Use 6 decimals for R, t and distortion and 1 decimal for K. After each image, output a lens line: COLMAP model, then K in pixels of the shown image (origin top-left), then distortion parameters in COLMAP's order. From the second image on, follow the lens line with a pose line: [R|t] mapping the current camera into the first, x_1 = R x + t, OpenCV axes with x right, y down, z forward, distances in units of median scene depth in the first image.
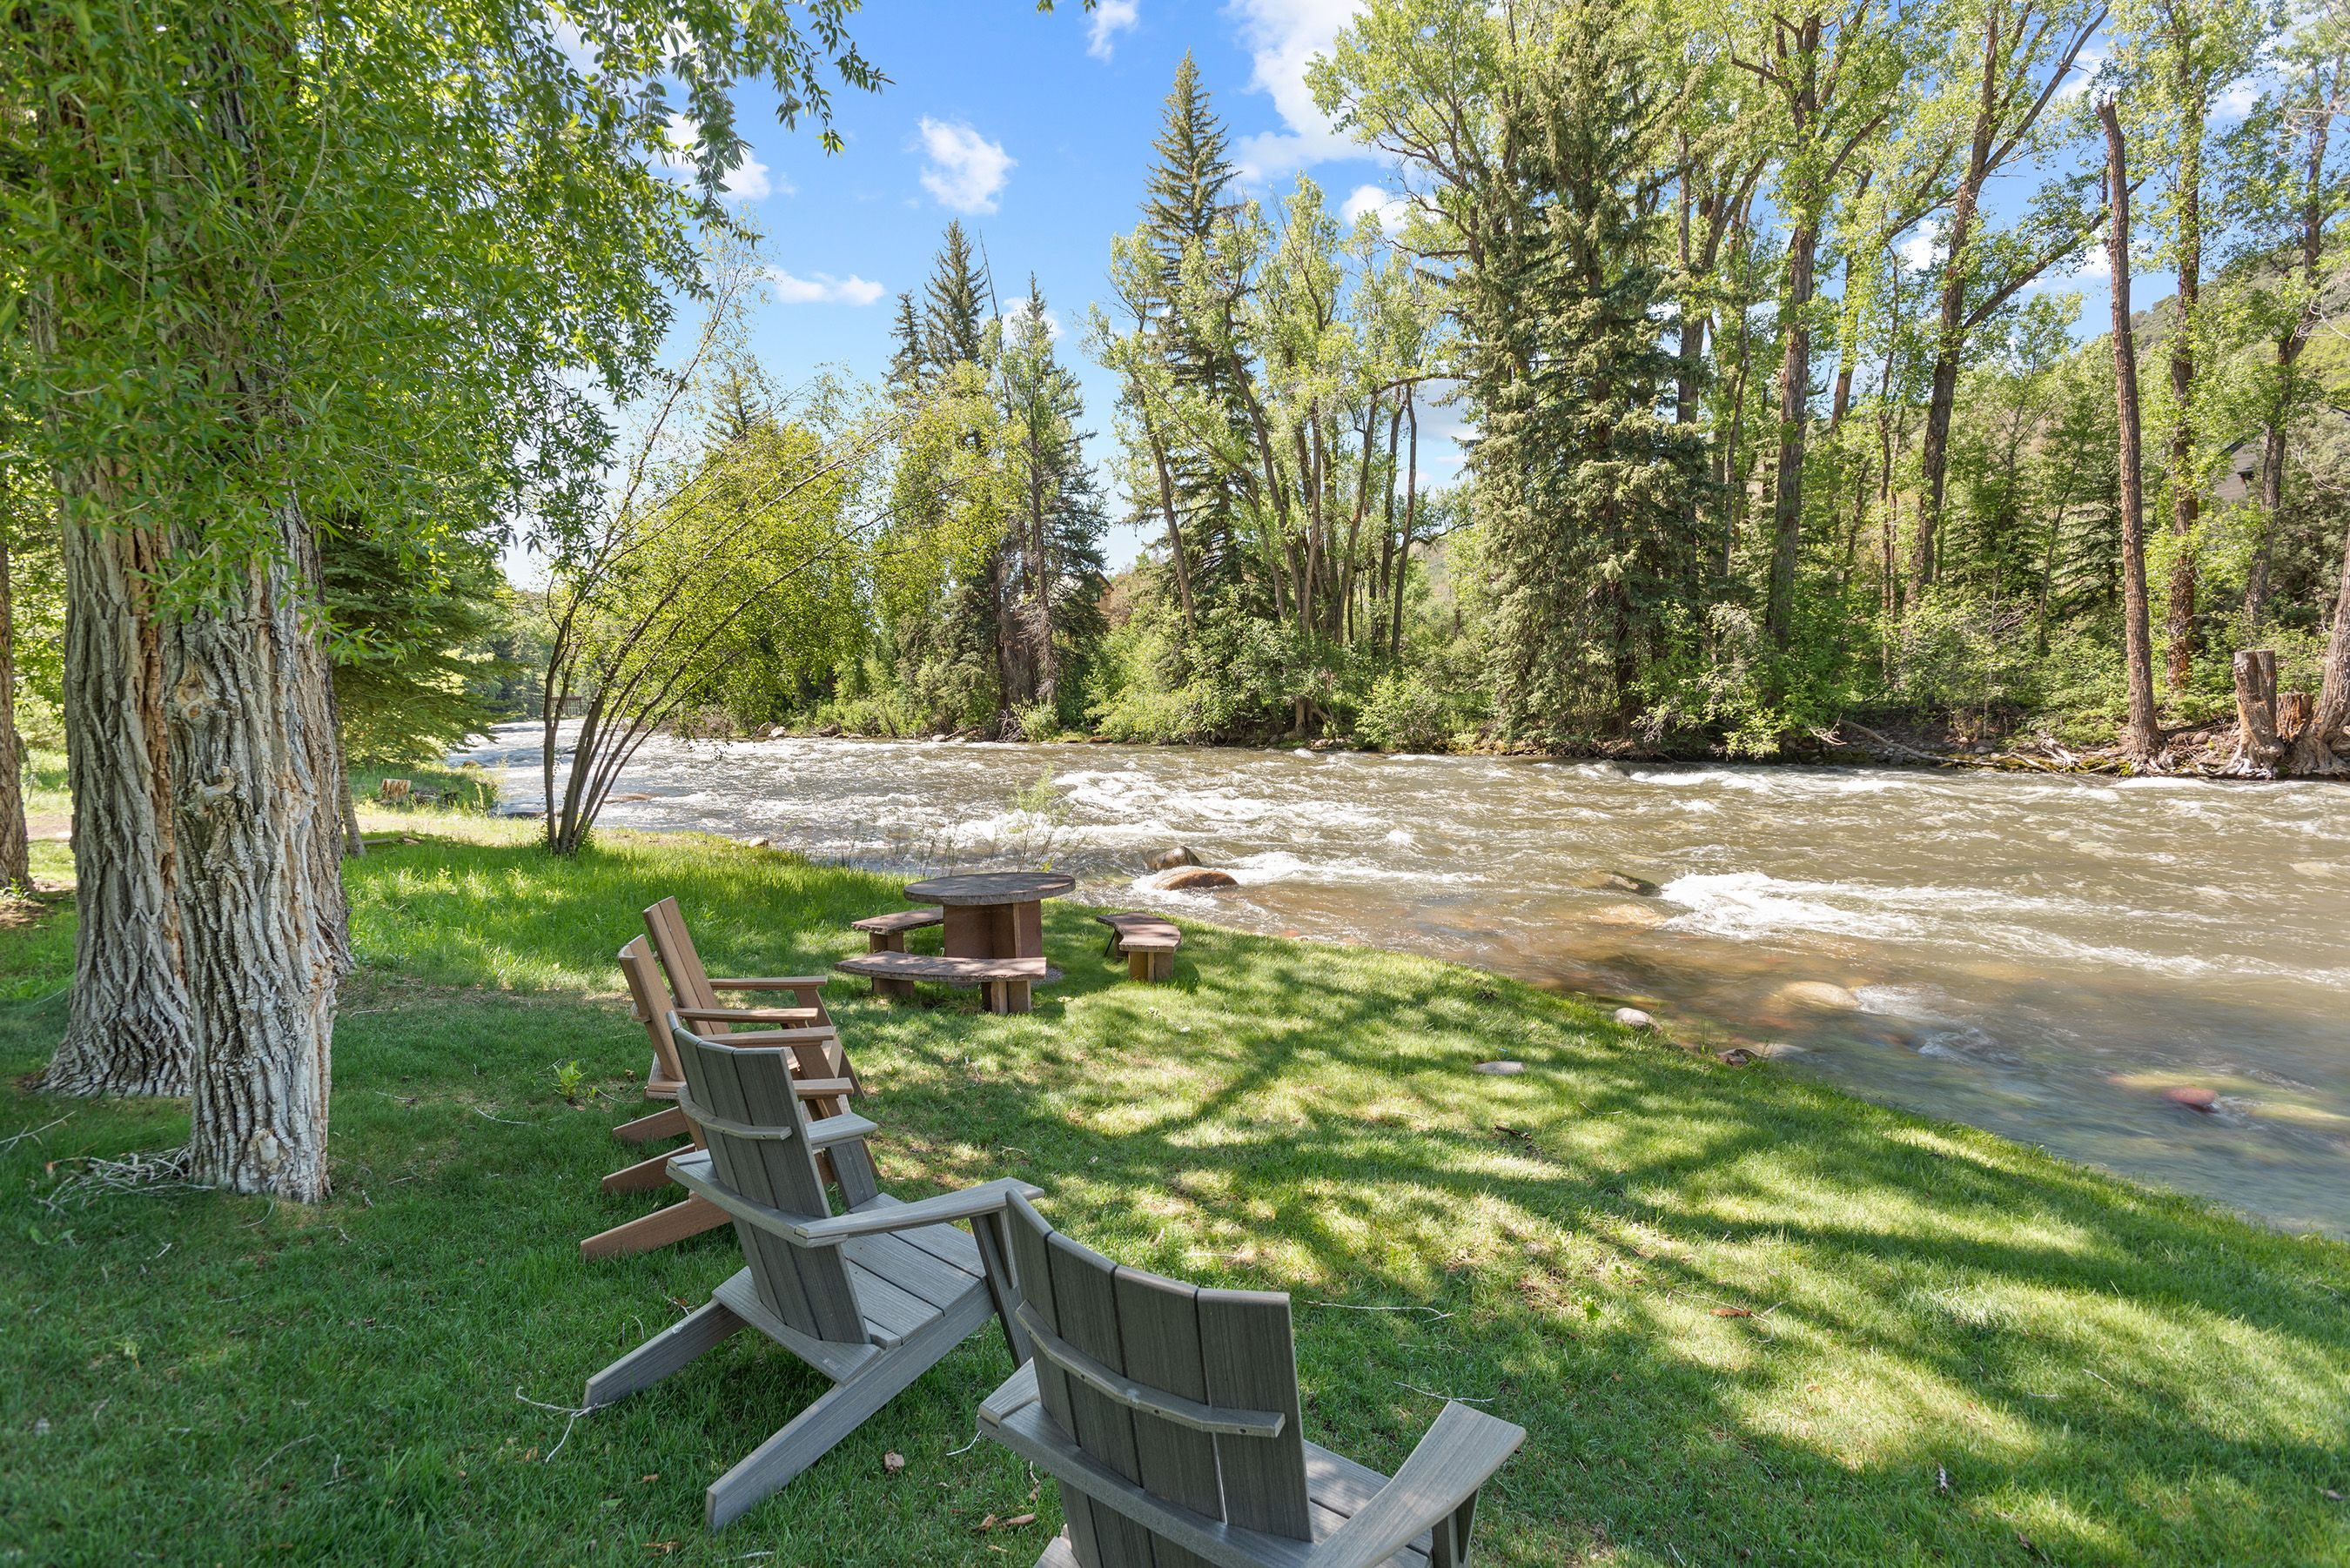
lens RADIAL K [[1154.4, 0, 1175.0], [0, 1154.4, 784.0], [0, 0, 1]] dist [0.001004, -0.000169]
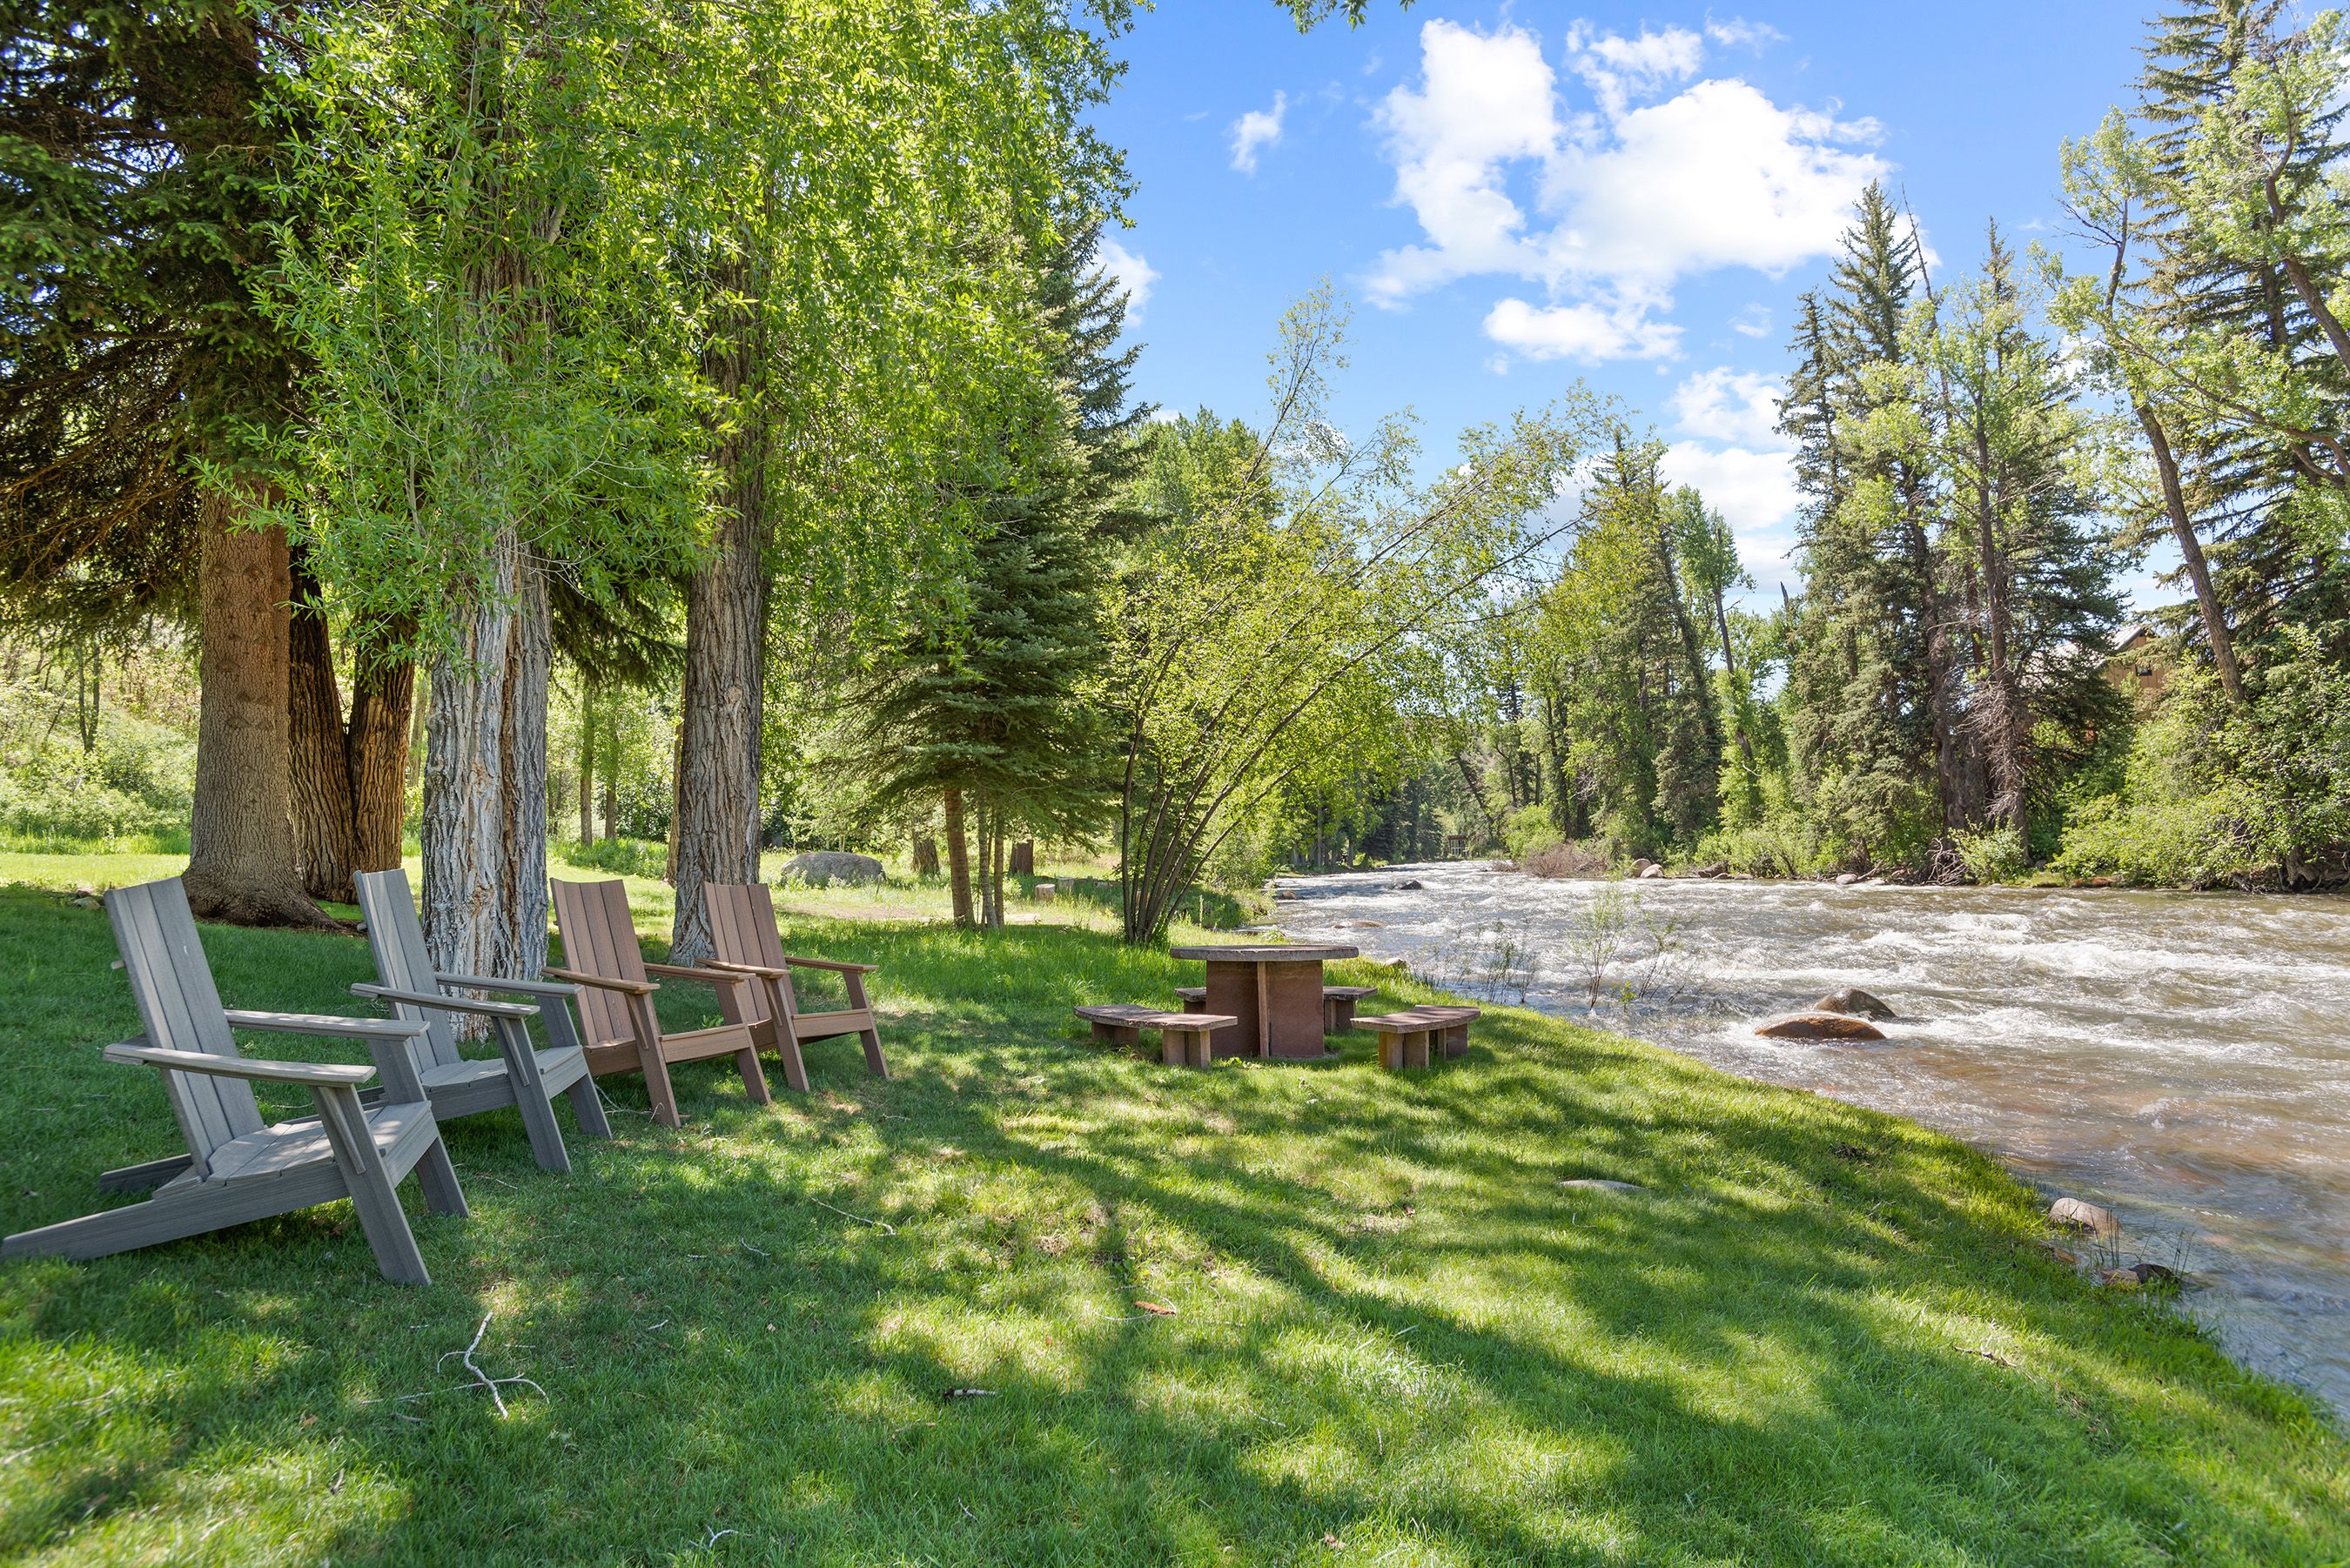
lens RADIAL K [[1497.2, 0, 1084.6], [0, 1497.2, 749.9], [0, 0, 1]] dist [-0.005243, -0.001157]
pose [[0.719539, -0.042640, -0.693142, 0.100668], [-0.053284, 0.991781, -0.116325, 0.013619], [0.692405, 0.120633, 0.711353, 0.010274]]
